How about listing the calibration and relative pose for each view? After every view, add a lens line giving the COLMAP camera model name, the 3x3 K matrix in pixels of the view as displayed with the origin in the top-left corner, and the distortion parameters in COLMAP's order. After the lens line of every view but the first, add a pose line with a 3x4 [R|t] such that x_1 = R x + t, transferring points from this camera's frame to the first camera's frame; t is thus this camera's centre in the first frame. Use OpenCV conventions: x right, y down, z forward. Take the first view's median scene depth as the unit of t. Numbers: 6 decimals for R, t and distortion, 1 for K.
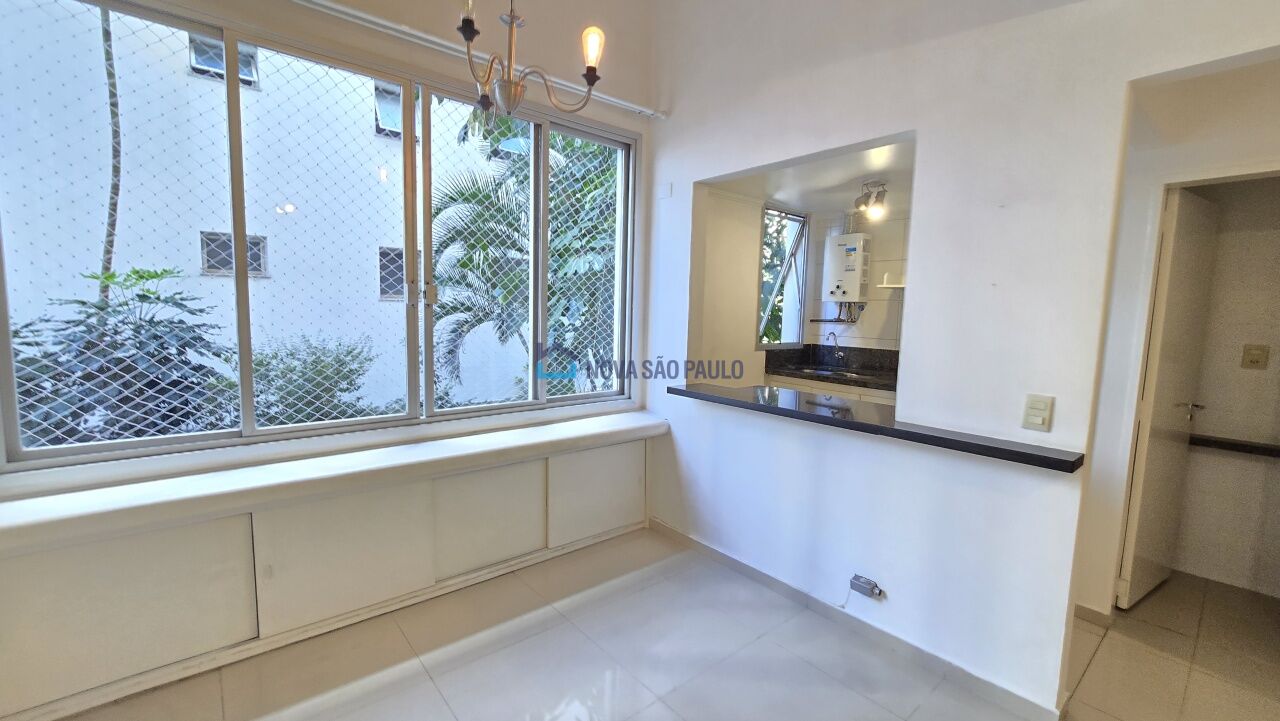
lens RADIAL K [[525.8, 0, 636.6], [0, 525.8, 364.3], [0, 0, 1]] dist [-0.001526, -0.000001]
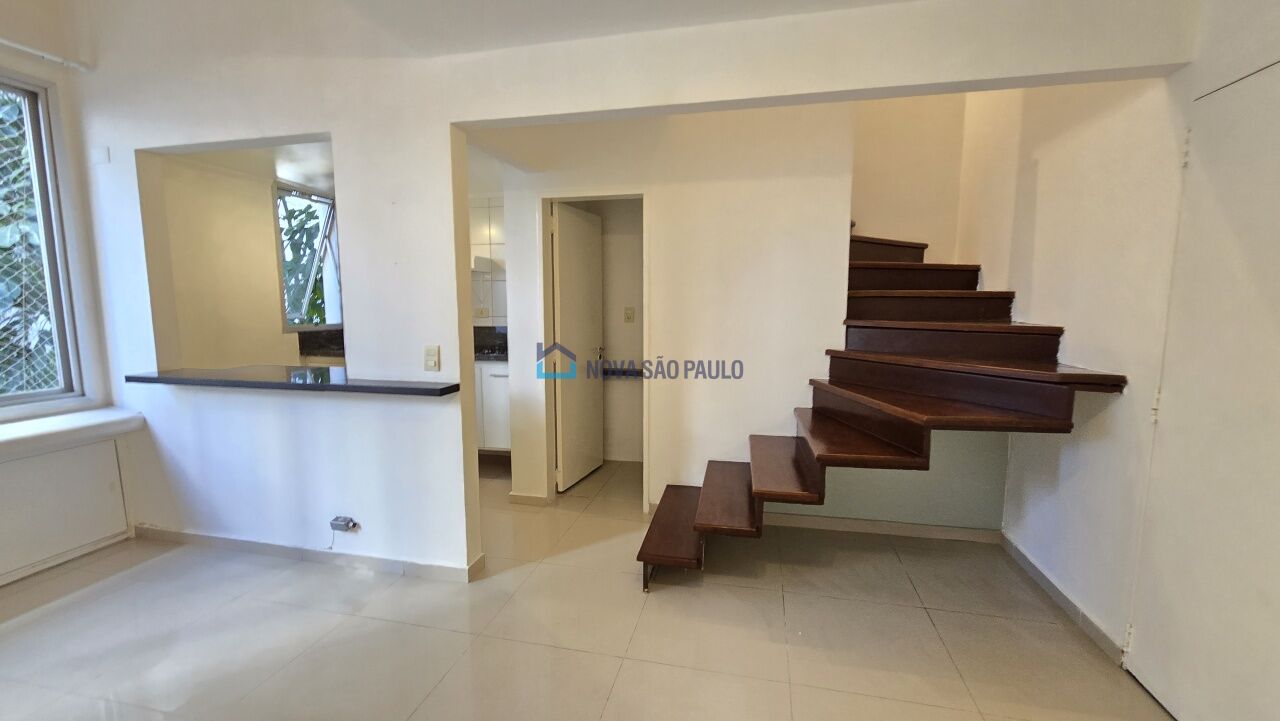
lens RADIAL K [[521.6, 0, 640.0], [0, 521.6, 360.5], [0, 0, 1]] dist [-0.002265, -0.000237]
pose [[0.797537, -0.091405, 0.596305, 0.231220], [0.081053, 0.995728, 0.044225, 0.049553], [-0.597800, 0.013061, 0.801539, -0.242675]]
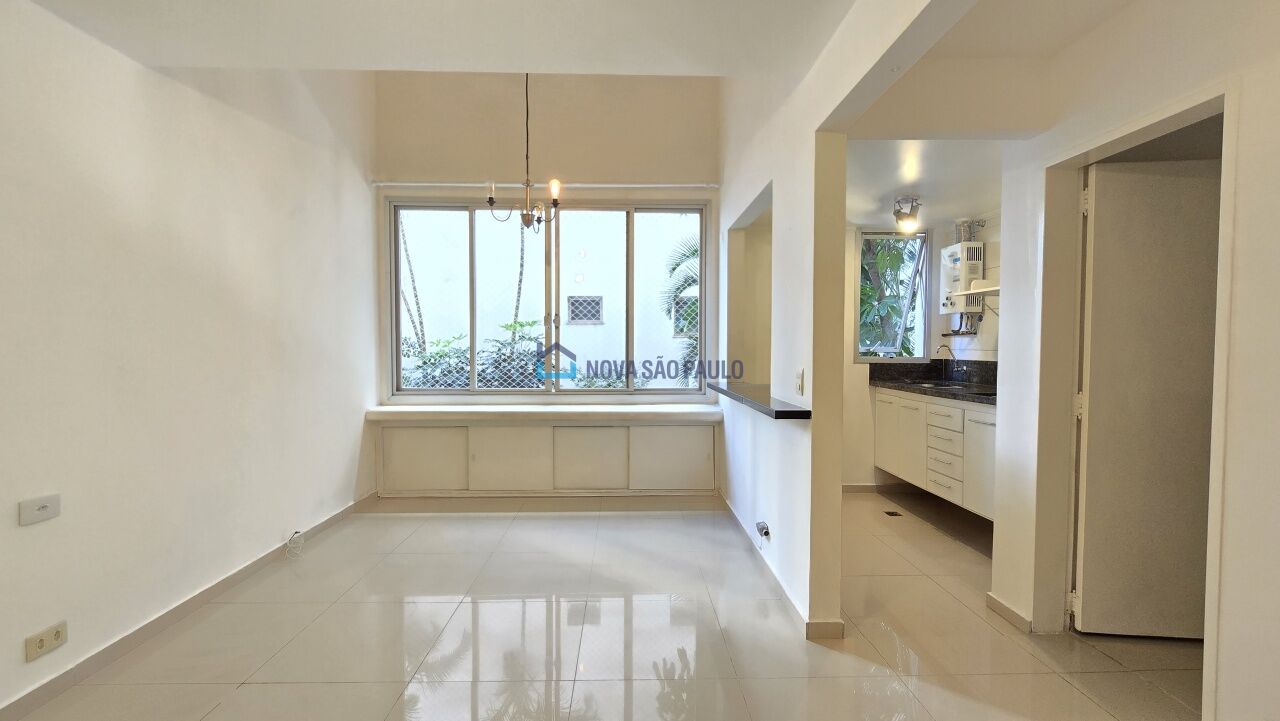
lens RADIAL K [[525.8, 0, 636.6], [0, 525.8, 364.3], [0, 0, 1]] dist [-0.001526, -0.000001]
pose [[0.779748, -0.002604, -0.626088, 0.754151], [-0.048196, 0.996774, -0.064170, 0.091980], [0.624236, 0.080212, 0.777107, -0.161421]]
